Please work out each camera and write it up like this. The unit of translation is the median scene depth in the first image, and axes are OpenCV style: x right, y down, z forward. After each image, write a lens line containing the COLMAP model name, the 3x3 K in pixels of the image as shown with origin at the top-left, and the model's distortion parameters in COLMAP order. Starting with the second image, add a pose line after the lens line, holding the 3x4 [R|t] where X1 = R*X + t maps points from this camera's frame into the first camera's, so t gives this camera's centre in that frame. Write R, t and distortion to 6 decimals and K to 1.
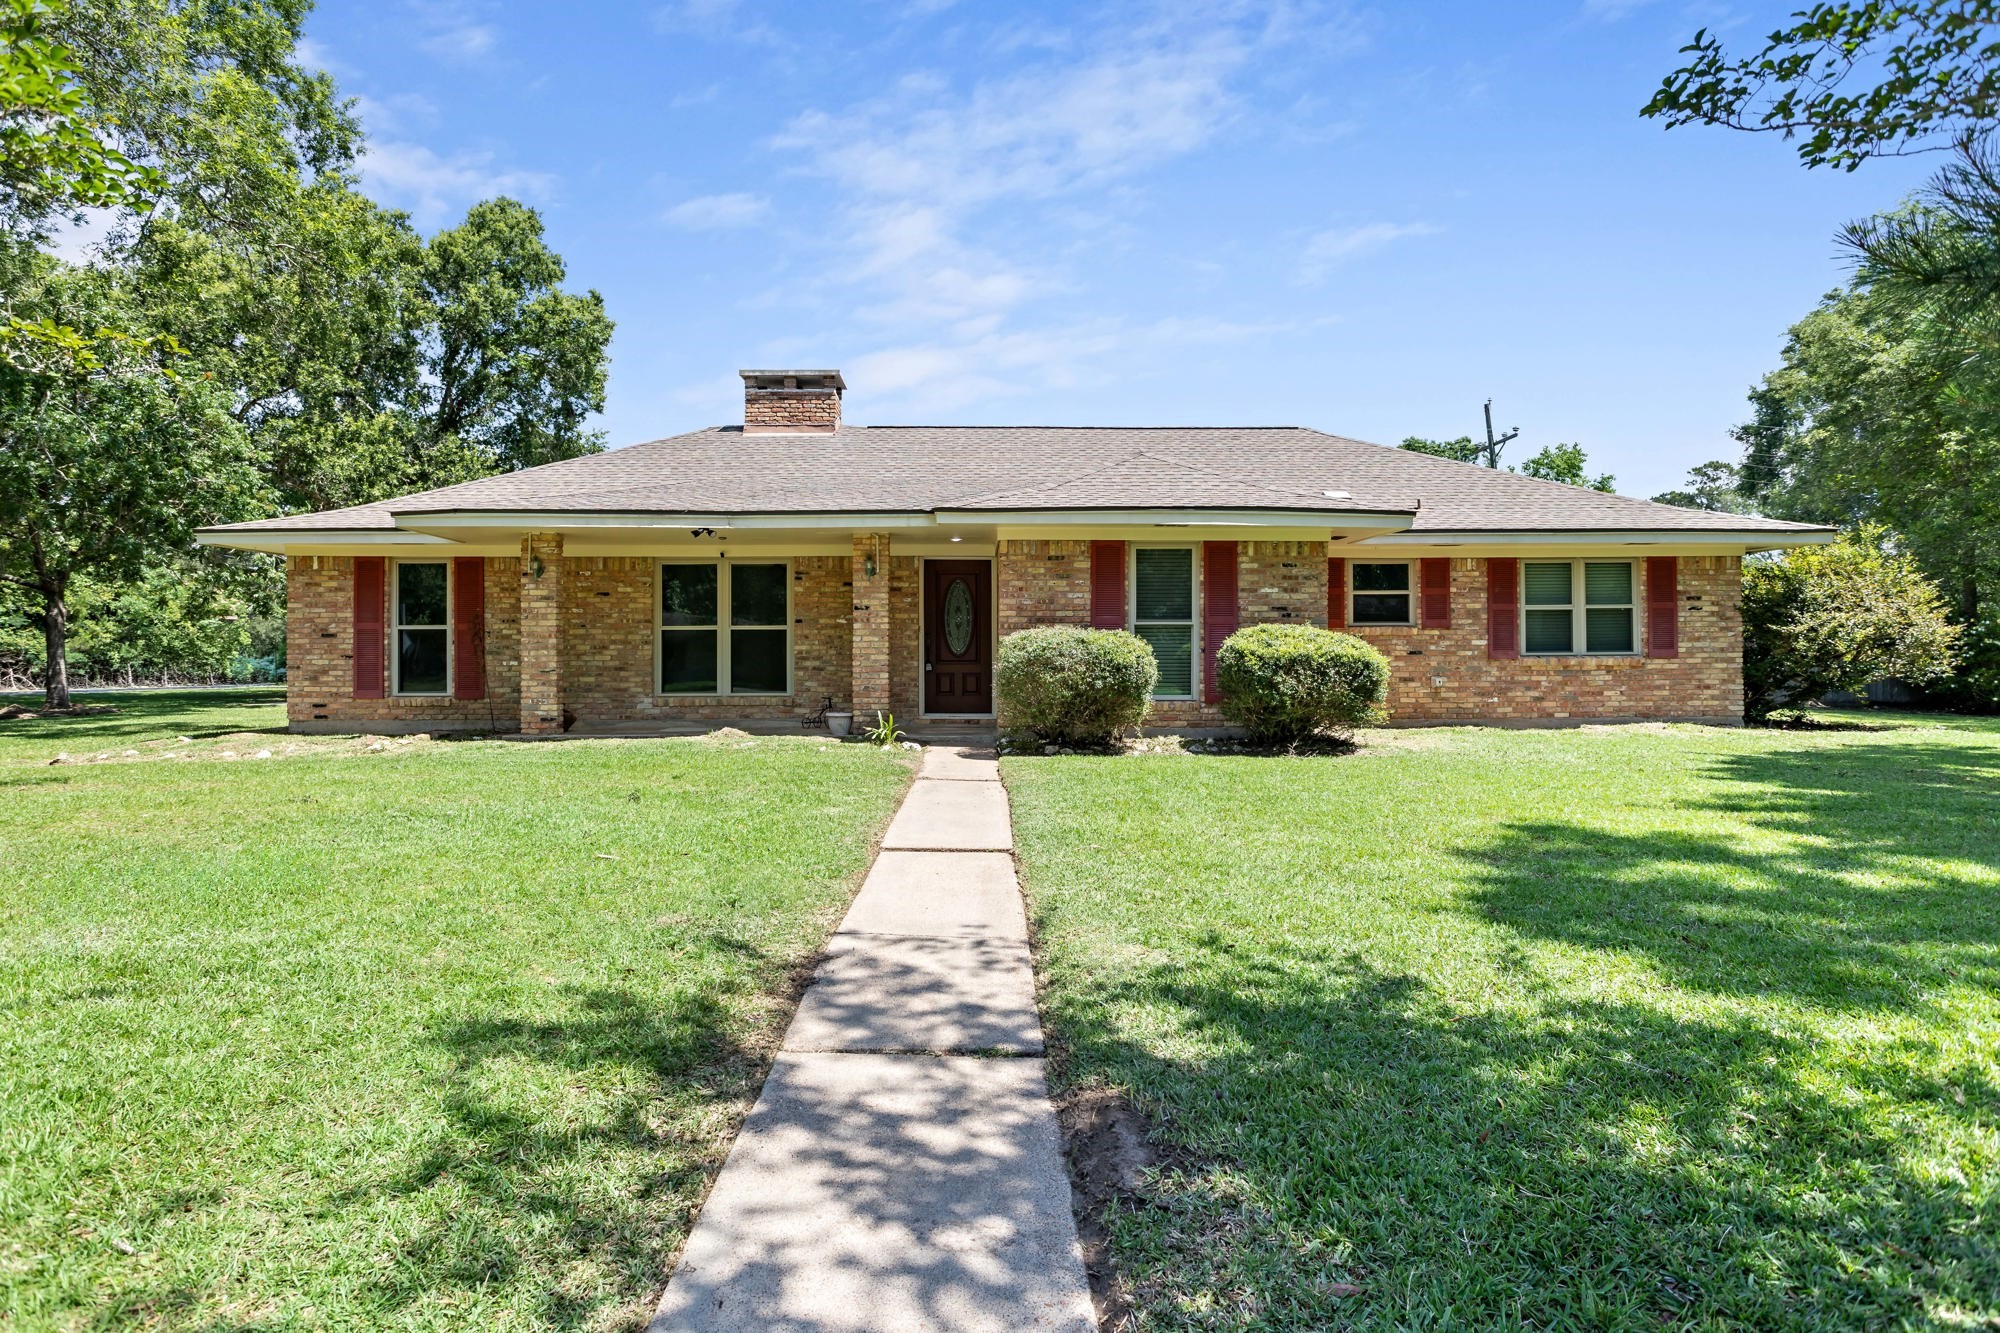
lens RADIAL K [[1119.4, 0, 1000.9], [0, 1119.4, 670.2], [0, 0, 1]] dist [0.001202, 0.000118]
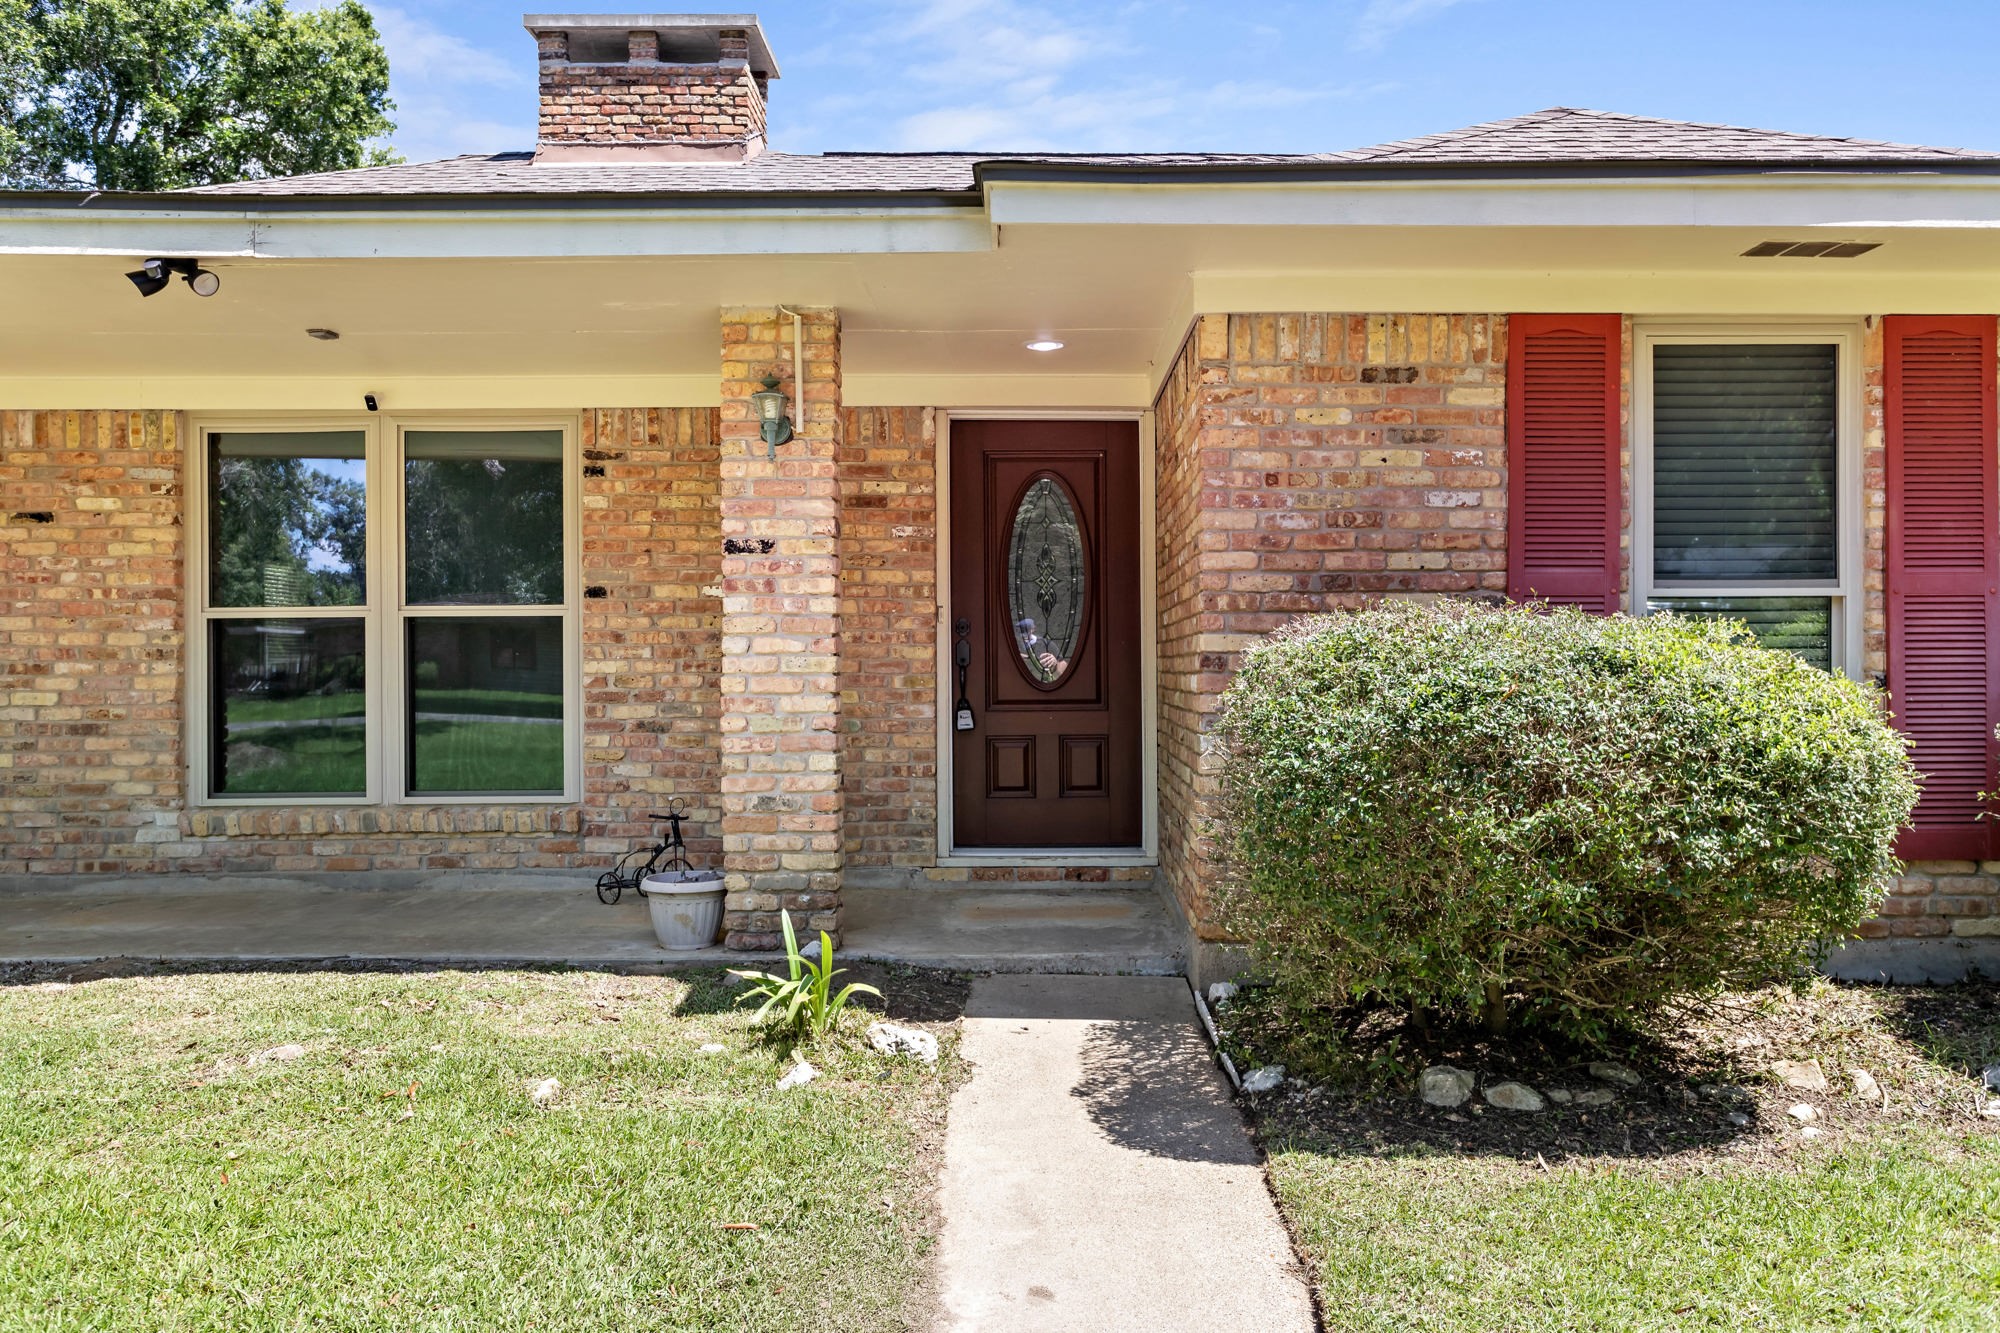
lens RADIAL K [[1531.2, 0, 1065.7], [0, 1531.2, 681.9], [0, 0, 1]] dist [0.007951, 0.003264]
pose [[0.999995, -0.002550, 0.001804, -0.033197], [0.002539, 0.999979, 0.005925, -0.018145], [-0.001819, -0.005921, 0.999981, 0.515413]]
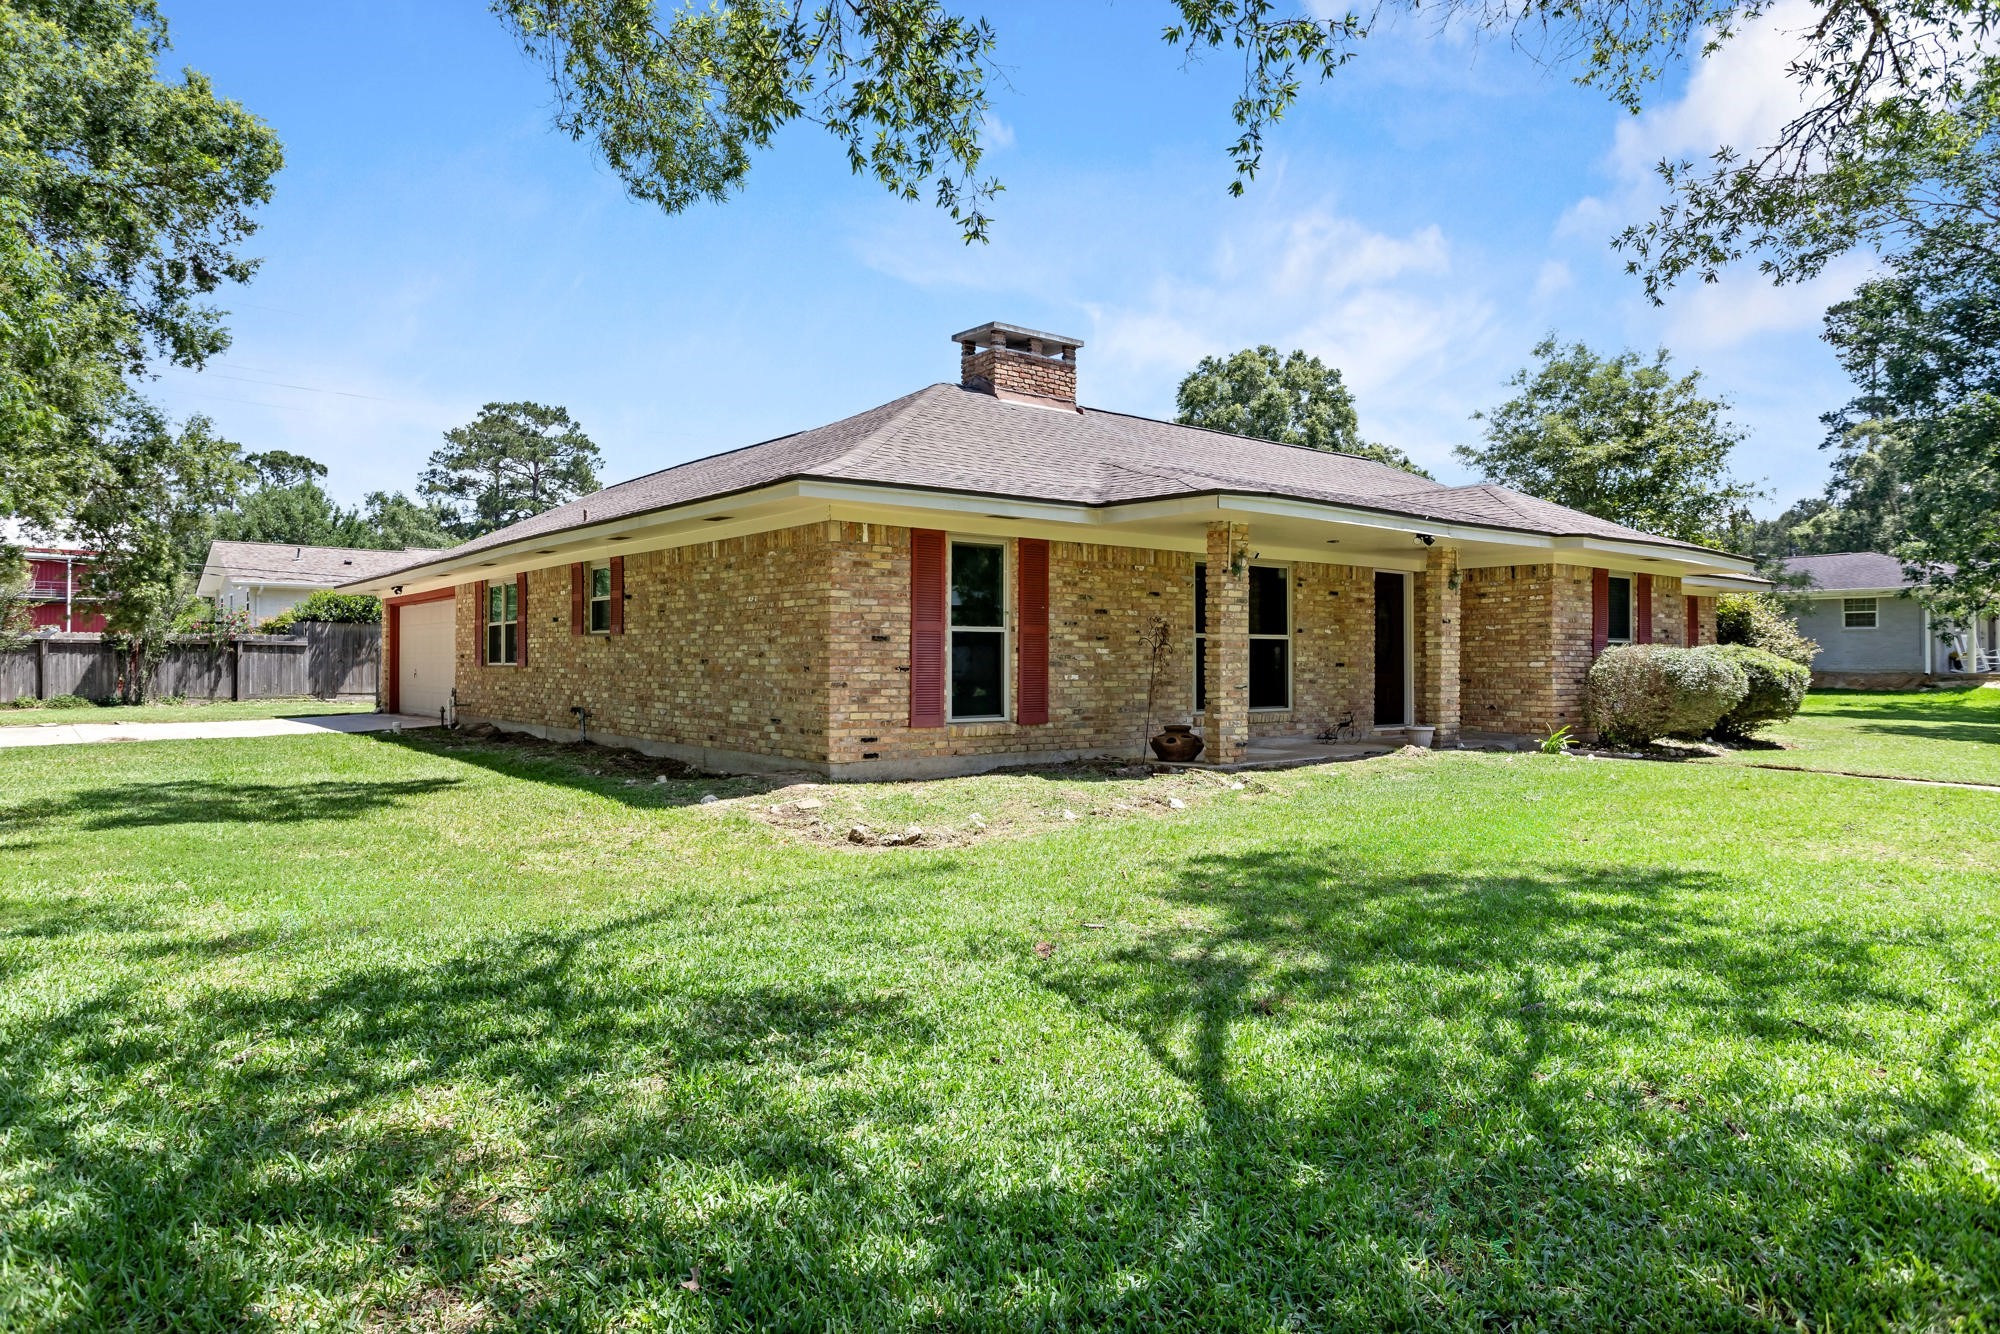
lens RADIAL K [[1223.7, 0, 996.0], [0, 1223.7, 666.9], [0, 0, 1]] dist [-0.034687, -0.000224]
pose [[0.784957, -0.000346, 0.619550, -1.009152], [-0.002060, 0.999993, 0.003169, -0.015856], [-0.619547, -0.003764, 0.784951, 0.355571]]
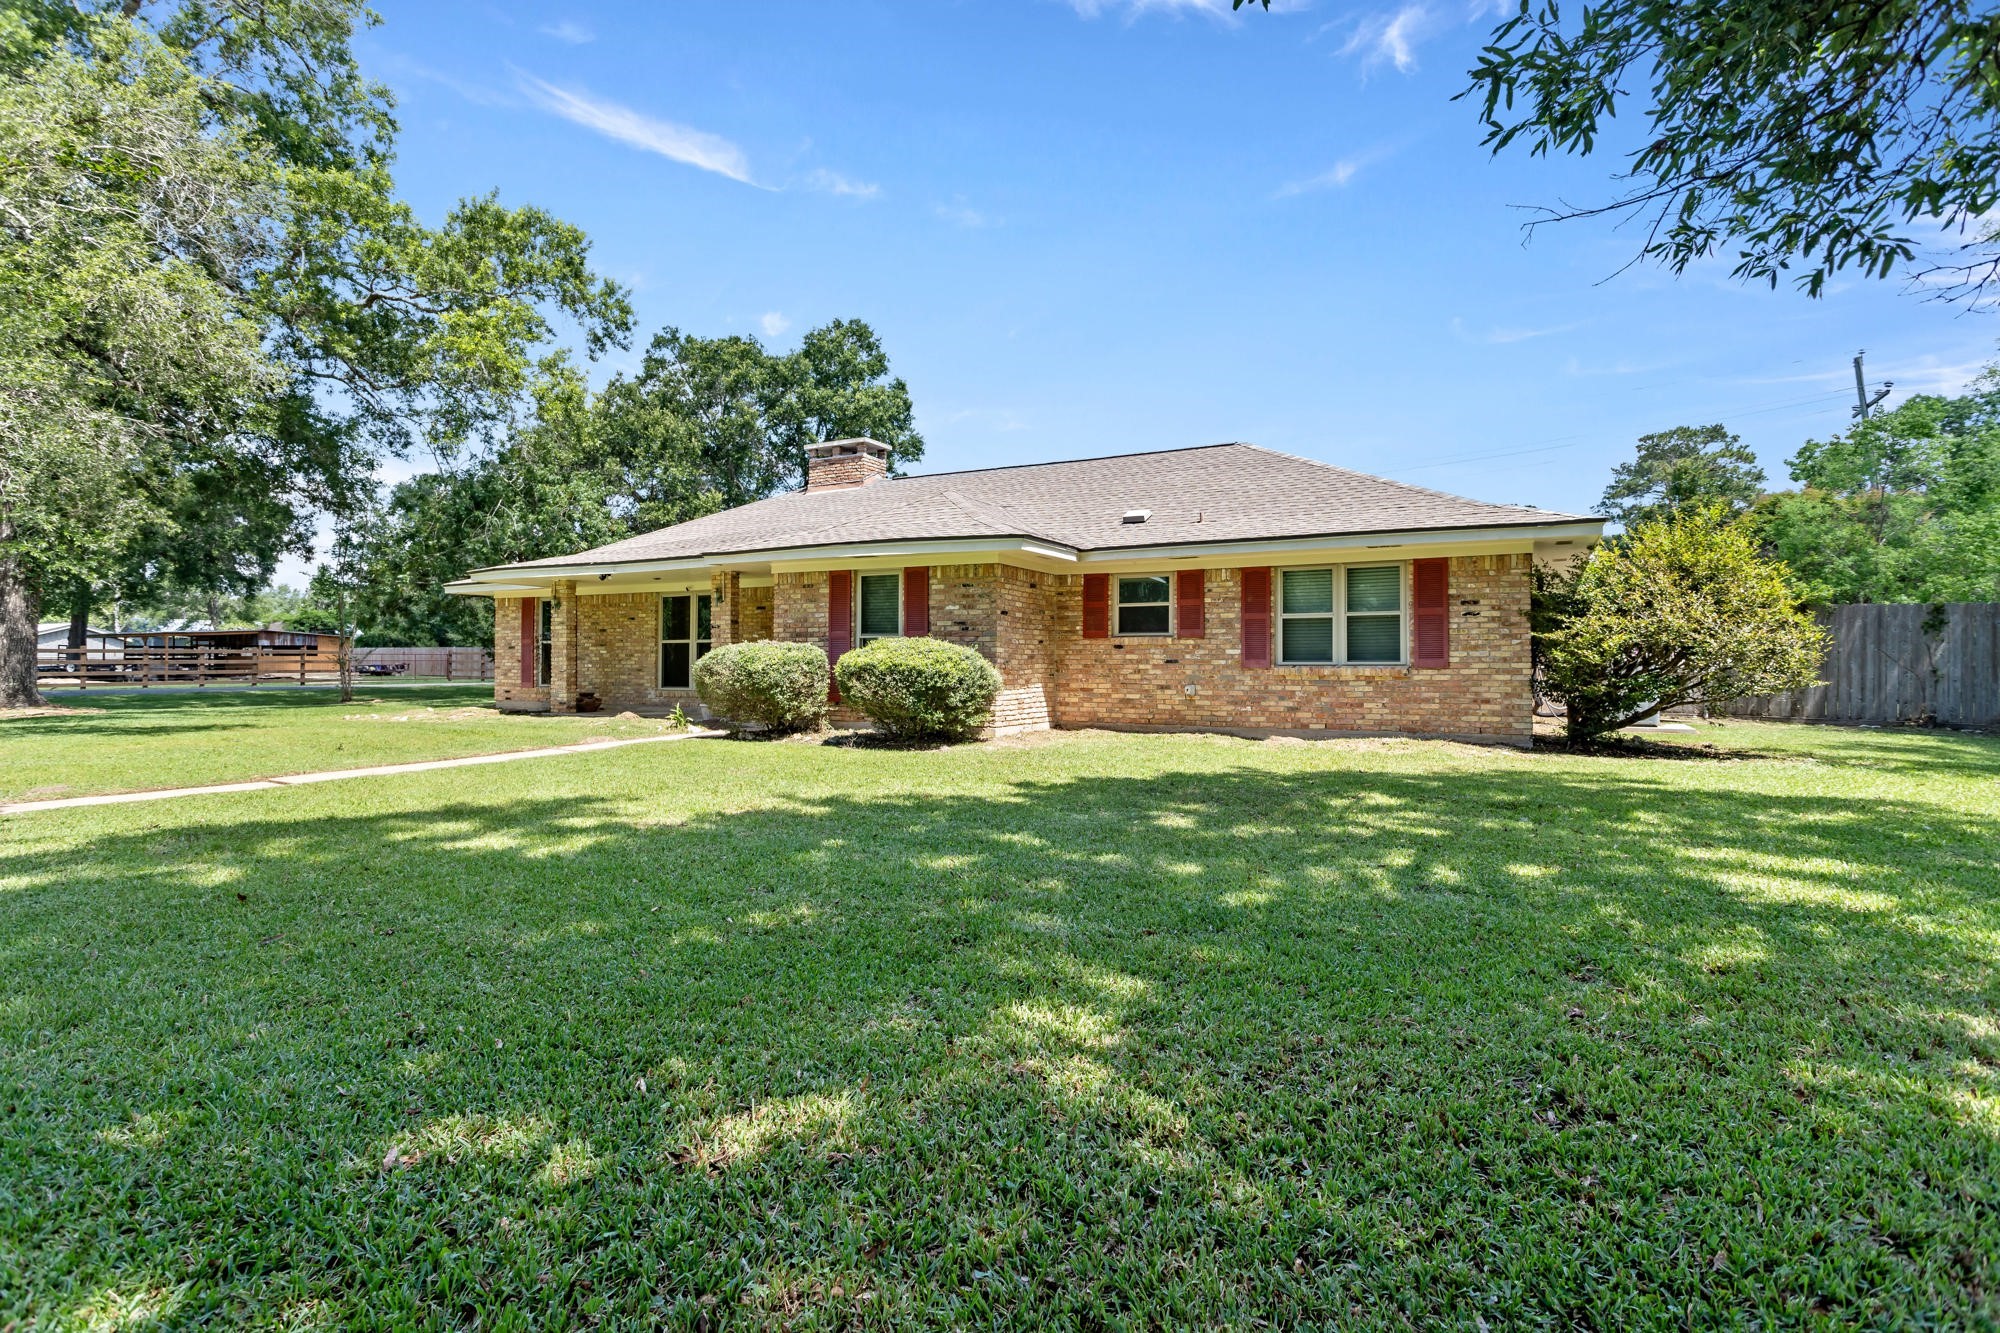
lens RADIAL K [[984.8, 0, 987.0], [0, 984.8, 661.2], [0, 0, 1]] dist [0.002753, -0.000050]
pose [[0.867836, 0.004854, -0.496827, 0.679684], [-0.007814, 0.999962, -0.003880, -0.010932], [0.496790, 0.007250, 0.867841, 0.117622]]
